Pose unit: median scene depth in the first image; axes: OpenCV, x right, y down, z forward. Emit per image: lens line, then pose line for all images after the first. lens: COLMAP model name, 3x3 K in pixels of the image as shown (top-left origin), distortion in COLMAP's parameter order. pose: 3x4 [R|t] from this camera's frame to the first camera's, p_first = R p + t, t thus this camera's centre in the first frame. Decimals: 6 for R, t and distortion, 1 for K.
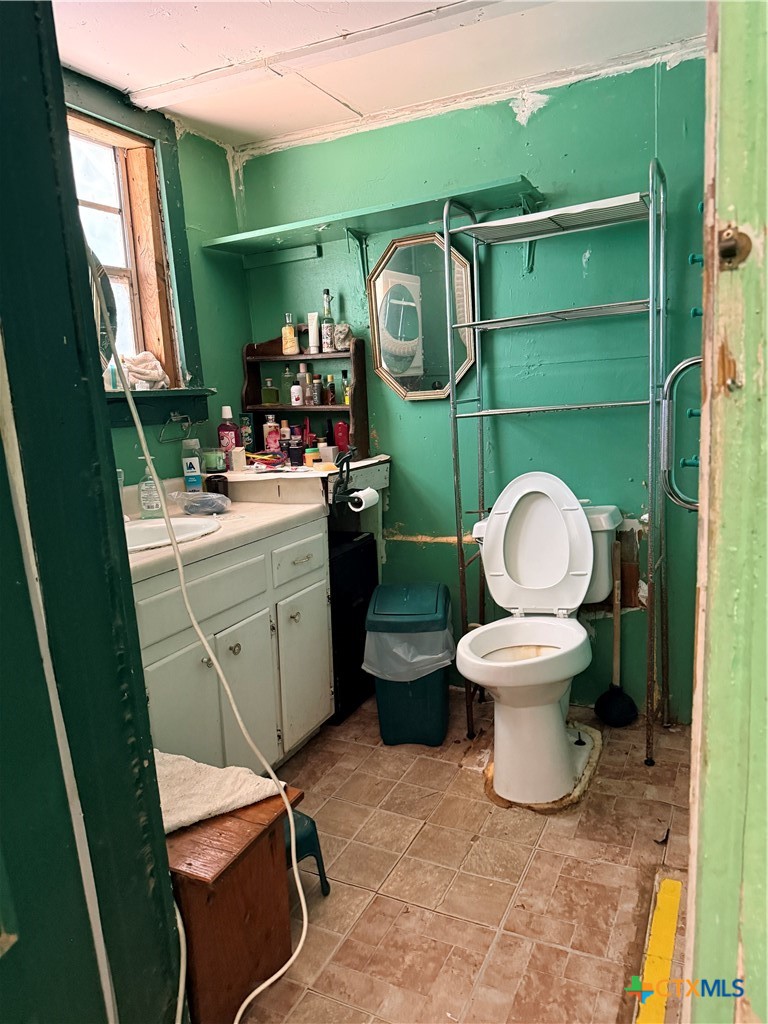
lens RADIAL K [[730.3, 0, 397.7], [0, 730.3, 509.7], [0, 0, 1]] dist [0.083232, -0.118046]
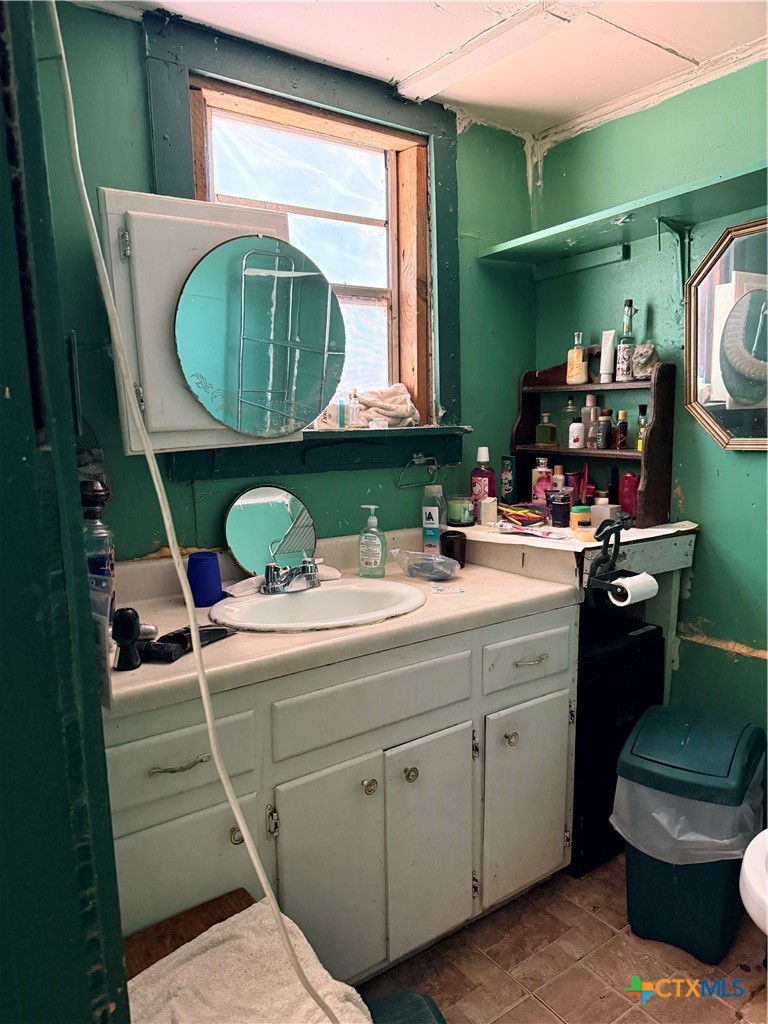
lens RADIAL K [[730.2, 0, 368.8], [0, 730.2, 516.1], [0, 0, 1]] dist [0.071051, -0.116518]
pose [[0.869377, 0.095965, -0.484741, 0.064681], [-0.103987, 0.994524, 0.010388, -0.060213], [0.483084, 0.041376, 0.874596, 0.225824]]
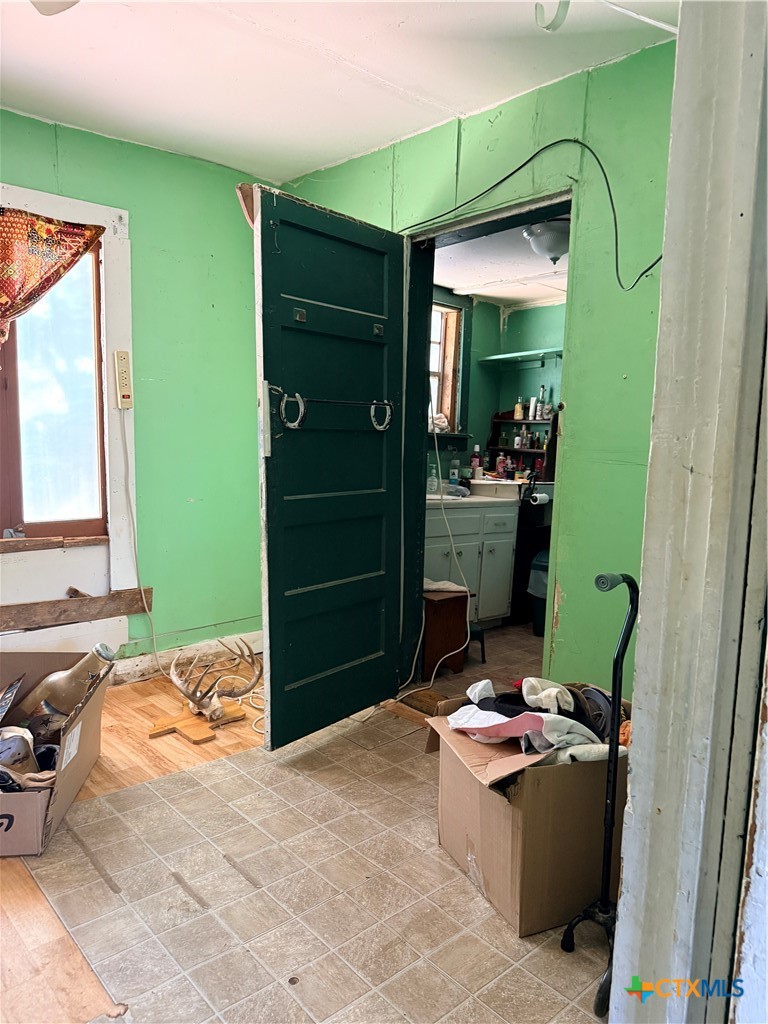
lens RADIAL K [[722.4, 0, 366.5], [0, 722.4, 516.9], [0, 0, 1]] dist [0.051912, -0.061112]
pose [[0.911855, 0.128421, -0.389908, 0.254073], [-0.154221, 0.987400, -0.035454, 0.150971], [0.380442, 0.092461, 0.920171, -0.789296]]
